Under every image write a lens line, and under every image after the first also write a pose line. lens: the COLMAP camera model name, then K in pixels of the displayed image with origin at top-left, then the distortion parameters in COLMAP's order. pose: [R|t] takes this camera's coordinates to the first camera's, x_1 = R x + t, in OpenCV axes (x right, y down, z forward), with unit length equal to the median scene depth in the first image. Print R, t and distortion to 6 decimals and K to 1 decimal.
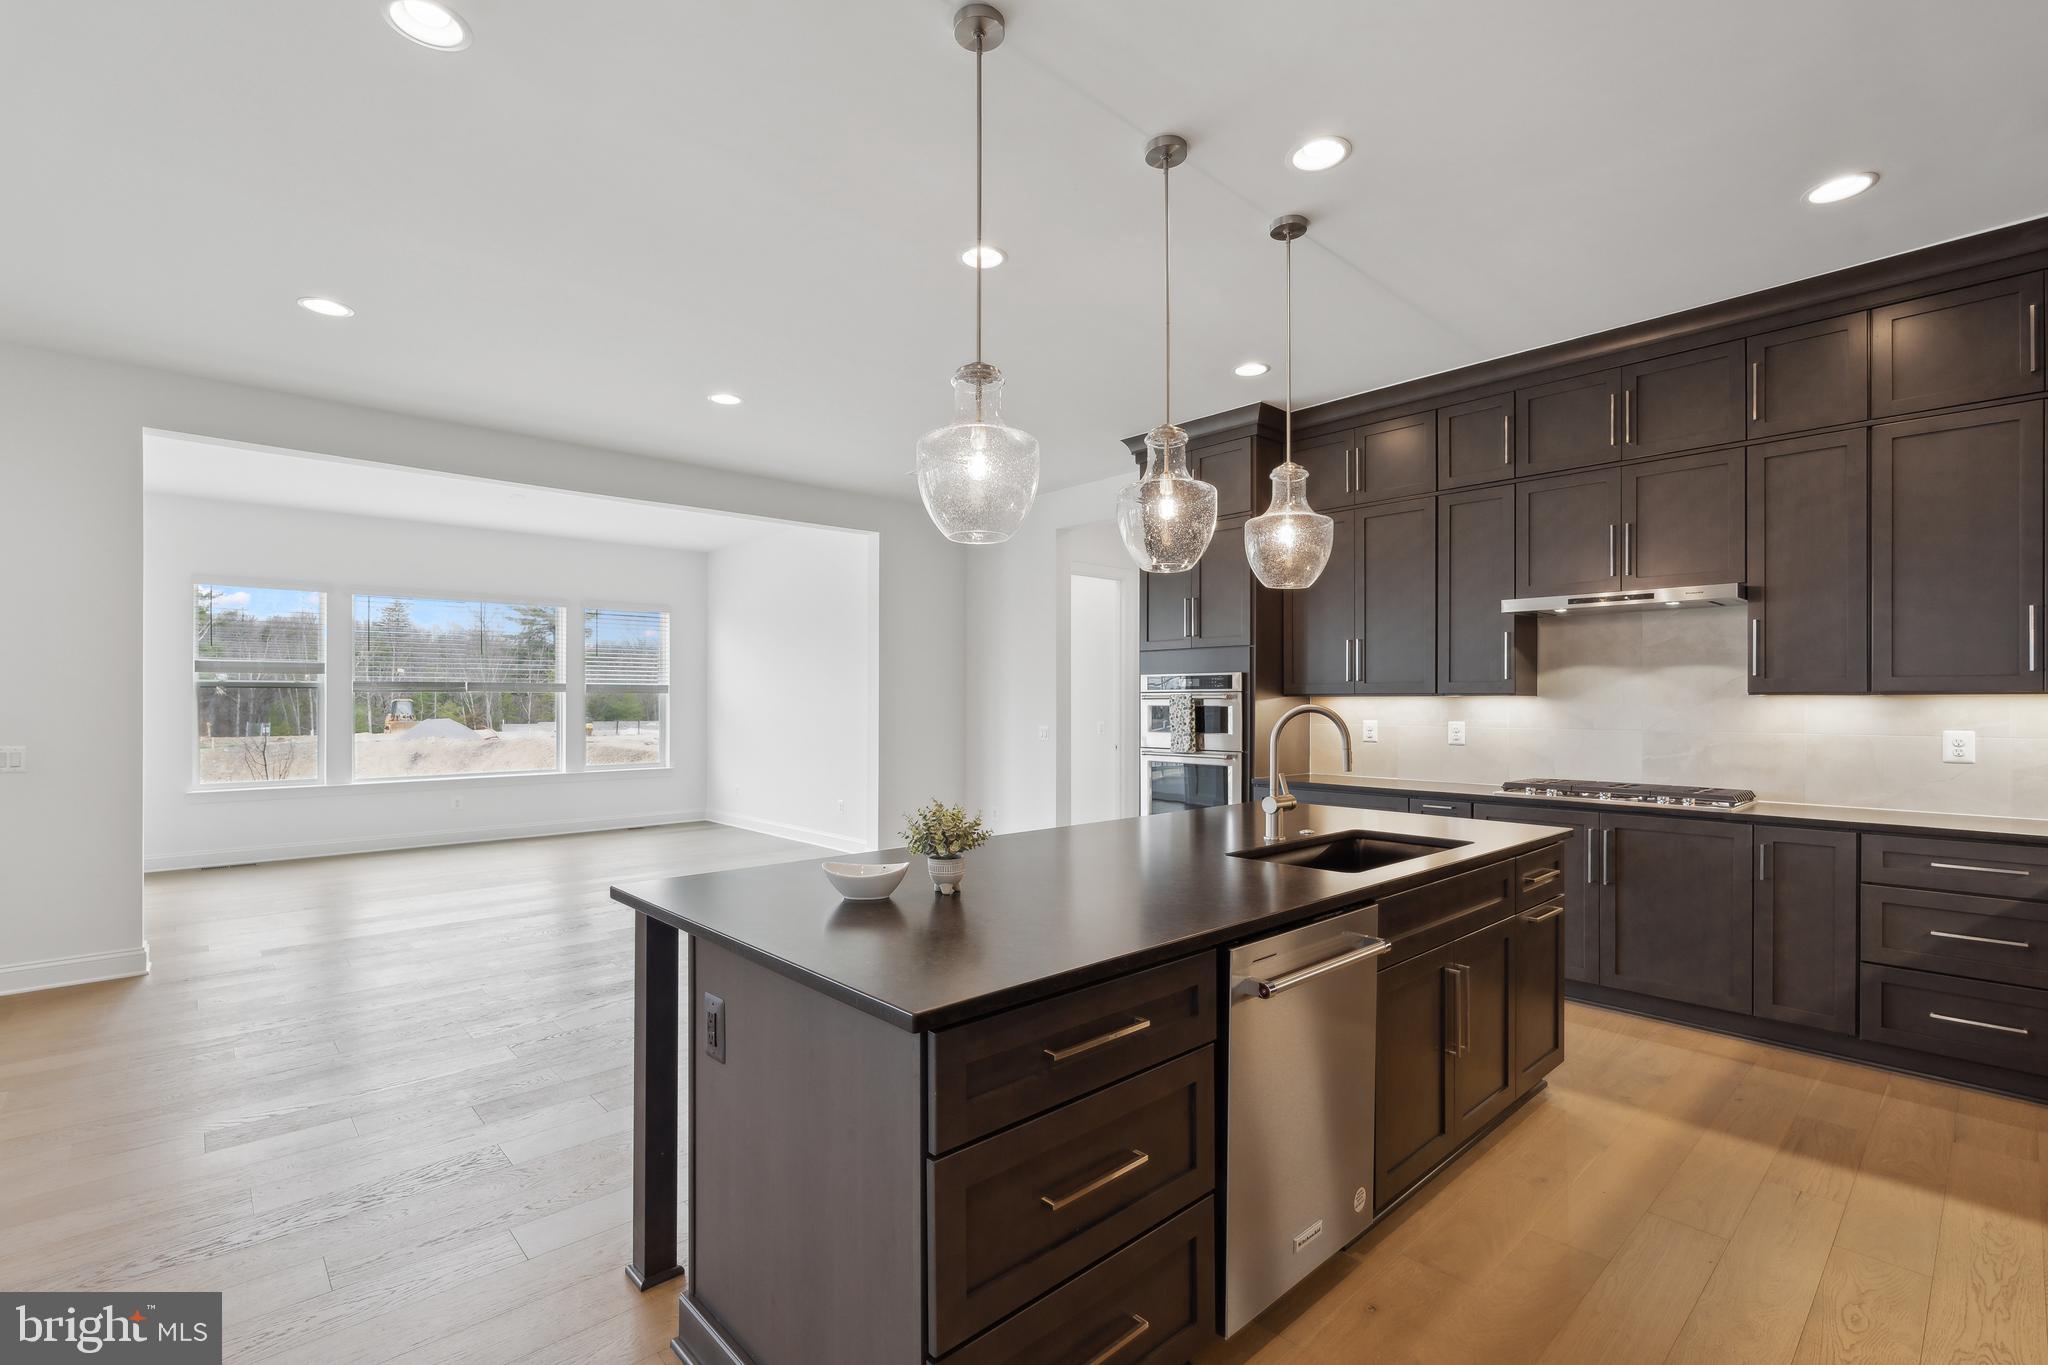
lens RADIAL K [[916.3, 0, 1060.4], [0, 916.3, 700.9], [0, 0, 1]] dist [-0.008164, 0.000641]
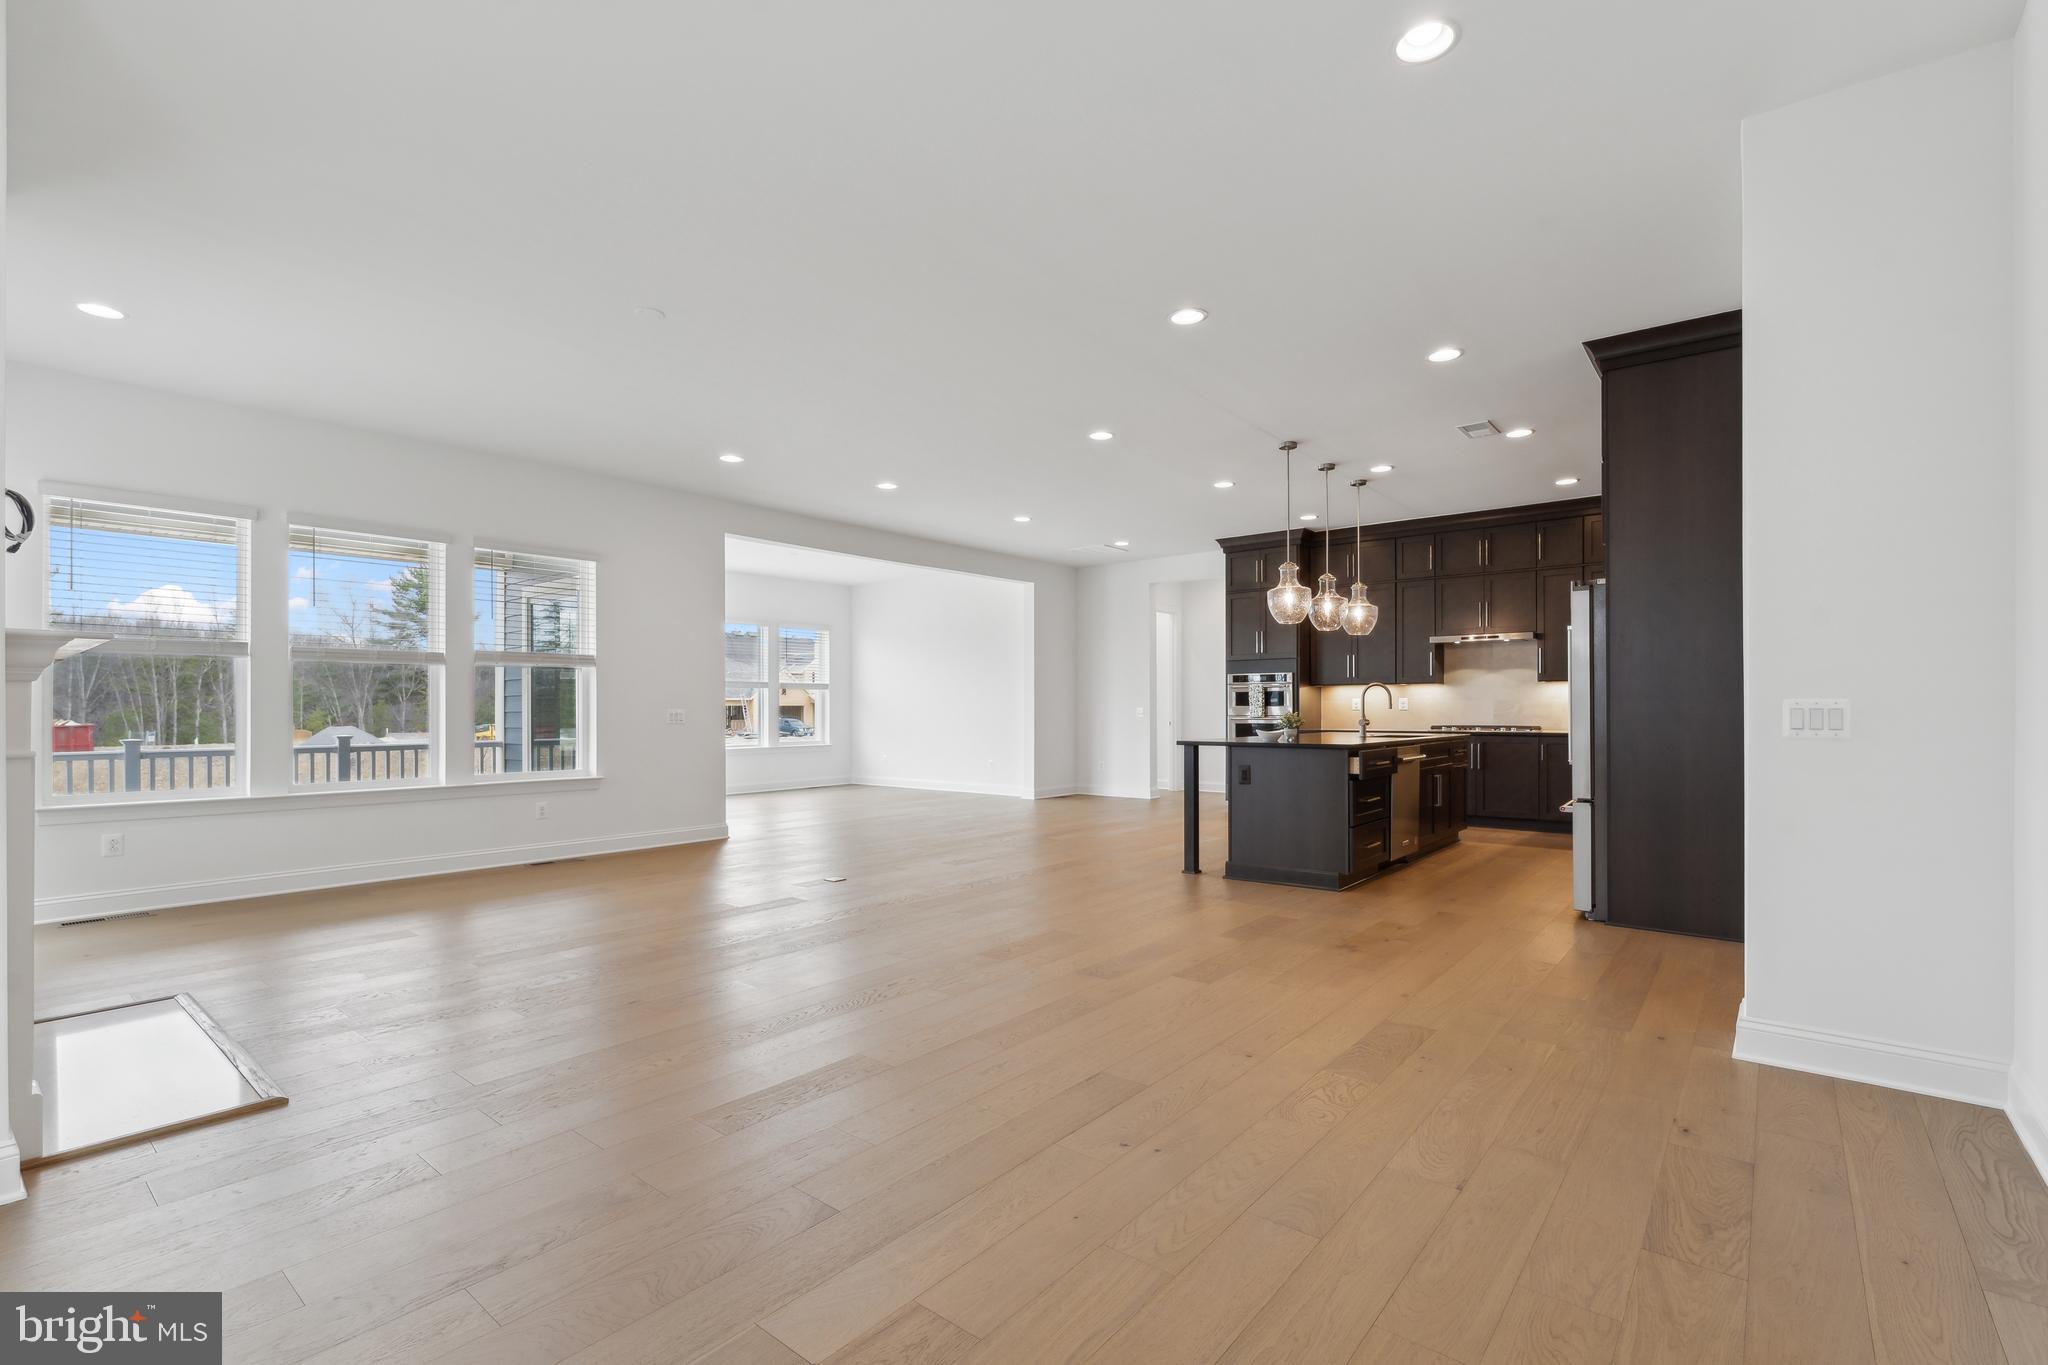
lens RADIAL K [[916.3, 0, 1059.2], [0, 916.3, 710.8], [0, 0, 1]] dist [-0.008164, 0.000641]
pose [[0.989033, -0.004029, 0.147643, -0.640342], [0.003710, 0.999990, 0.002434, 0.046995], [-0.147651, -0.001859, 0.989038, -0.906196]]
